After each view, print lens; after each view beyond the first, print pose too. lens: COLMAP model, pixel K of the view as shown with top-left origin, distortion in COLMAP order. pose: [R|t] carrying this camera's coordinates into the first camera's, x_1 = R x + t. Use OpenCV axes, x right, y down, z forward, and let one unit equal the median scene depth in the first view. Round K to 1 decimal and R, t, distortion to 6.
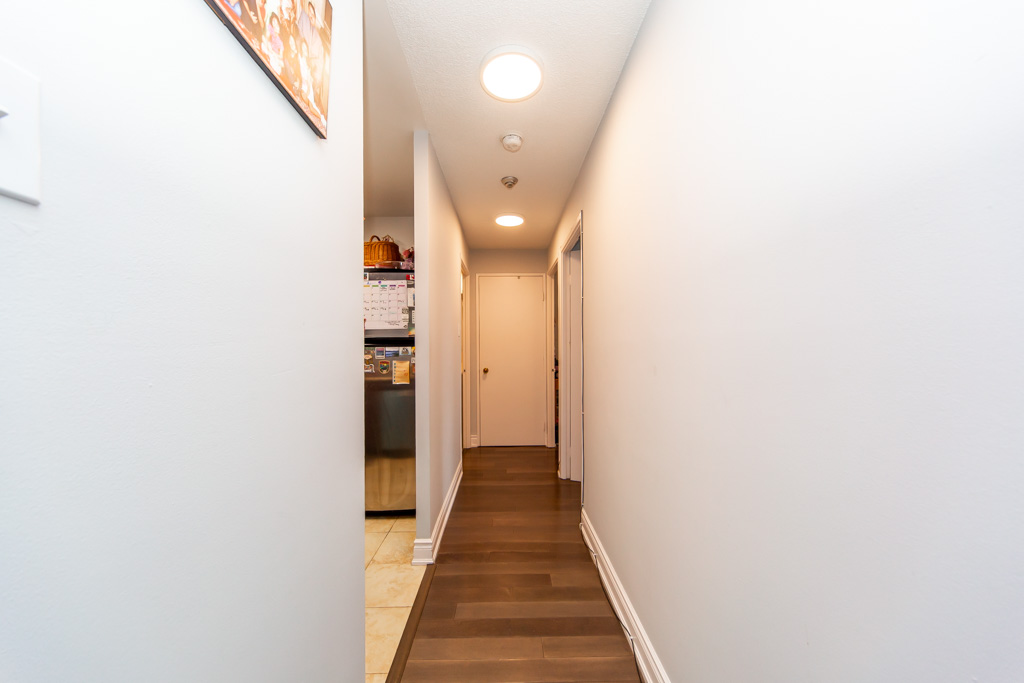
lens RADIAL K [[359.9, 0, 512.0], [0, 359.9, 352.1], [0, 0, 1]] dist [0.000490, 0.000021]
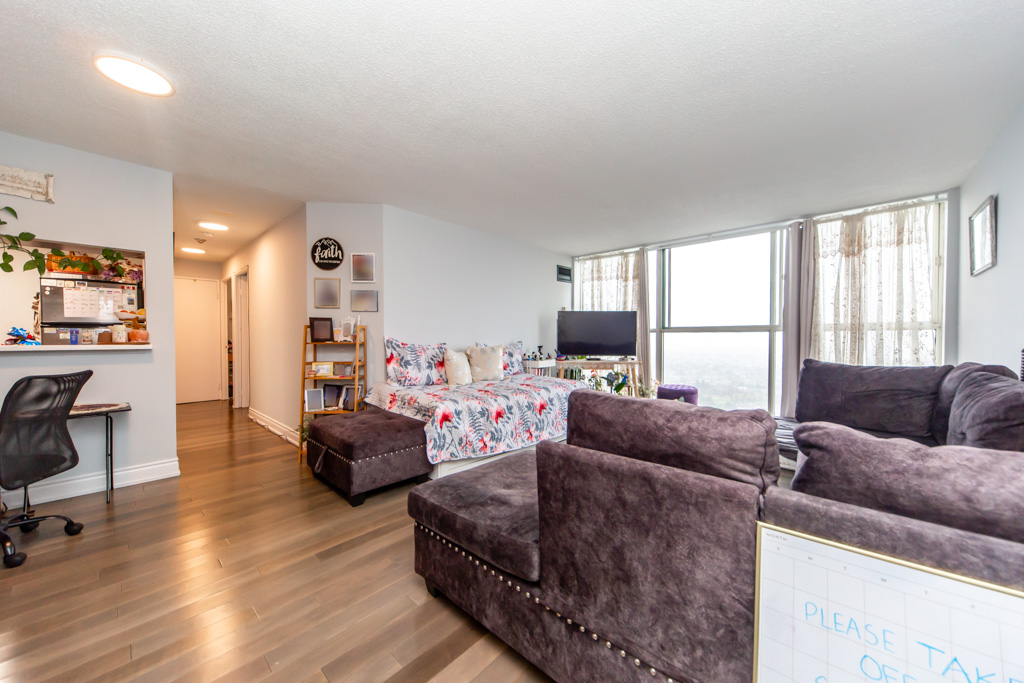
lens RADIAL K [[359.7, 0, 508.0], [0, 359.7, 342.8], [0, 0, 1]] dist [0.000505, 0.000038]
pose [[0.694406, -0.005773, 0.719561, -0.215073], [0.002005, 0.999979, 0.006088, 0.038592], [-0.719581, -0.002785, 0.694403, -1.256890]]
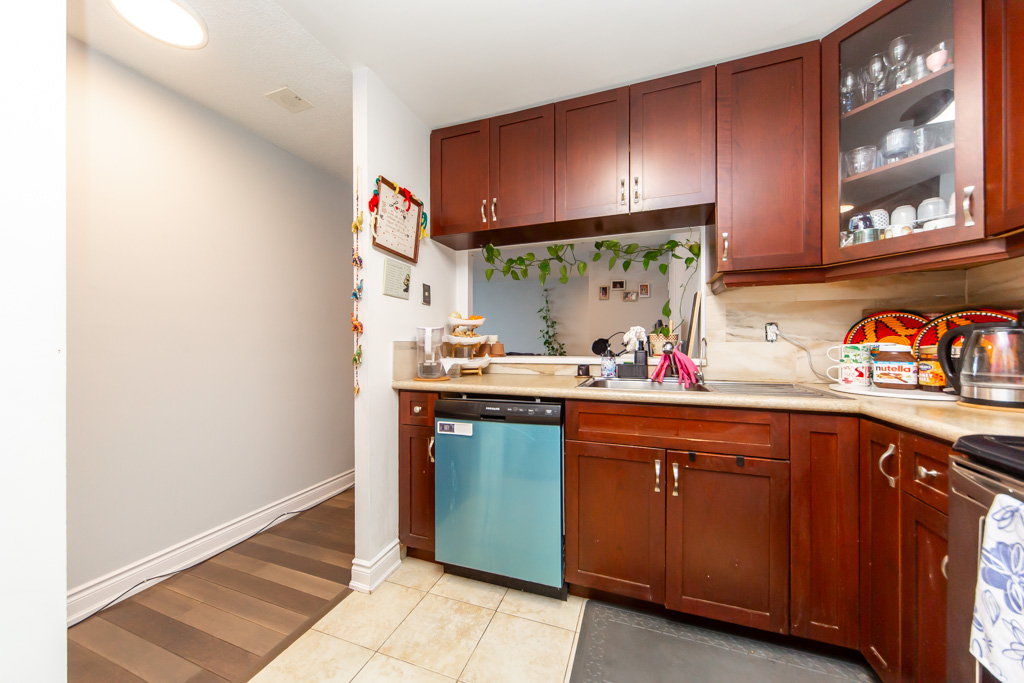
lens RADIAL K [[385.4, 0, 512.0], [0, 385.4, 341.5], [0, 0, 1]] dist [0.001534, 0.000115]
pose [[-0.929175, 0.006376, 0.369586, -0.597804], [0.008003, 0.999964, 0.002868, 0.010068], [-0.369555, 0.005623, -0.929192, 0.819354]]
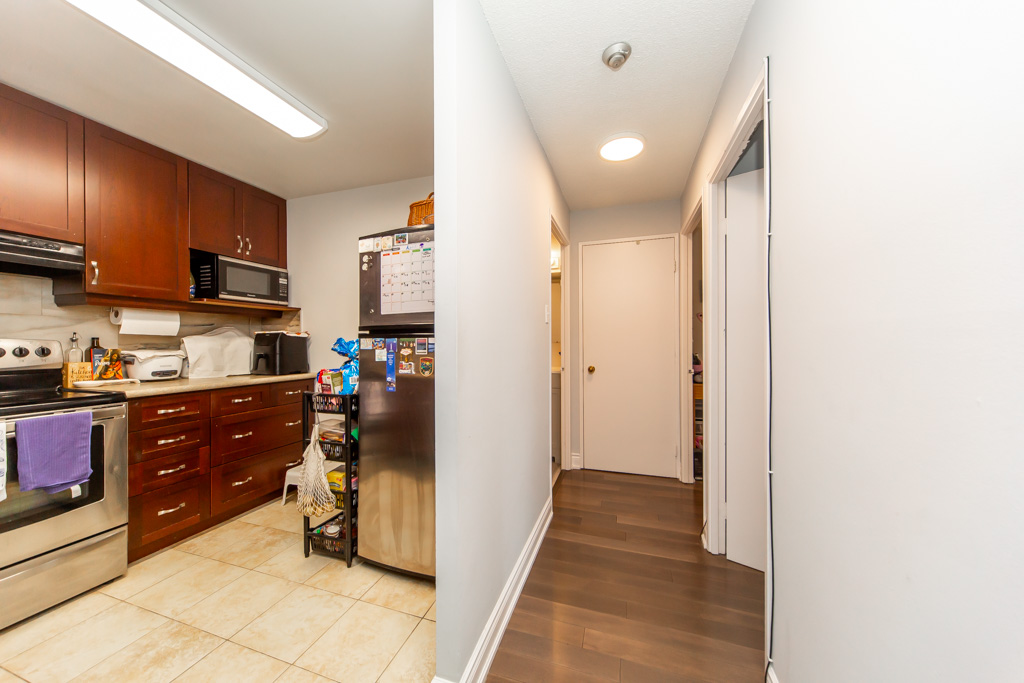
lens RADIAL K [[359.7, 0, 508.0], [0, 359.7, 342.8], [0, 0, 1]] dist [0.000505, 0.000038]
pose [[0.943281, 0.001382, -0.331992, 0.018600], [-0.002776, 0.999989, -0.003723, -0.001792], [0.331983, 0.004433, 0.943275, 0.340031]]
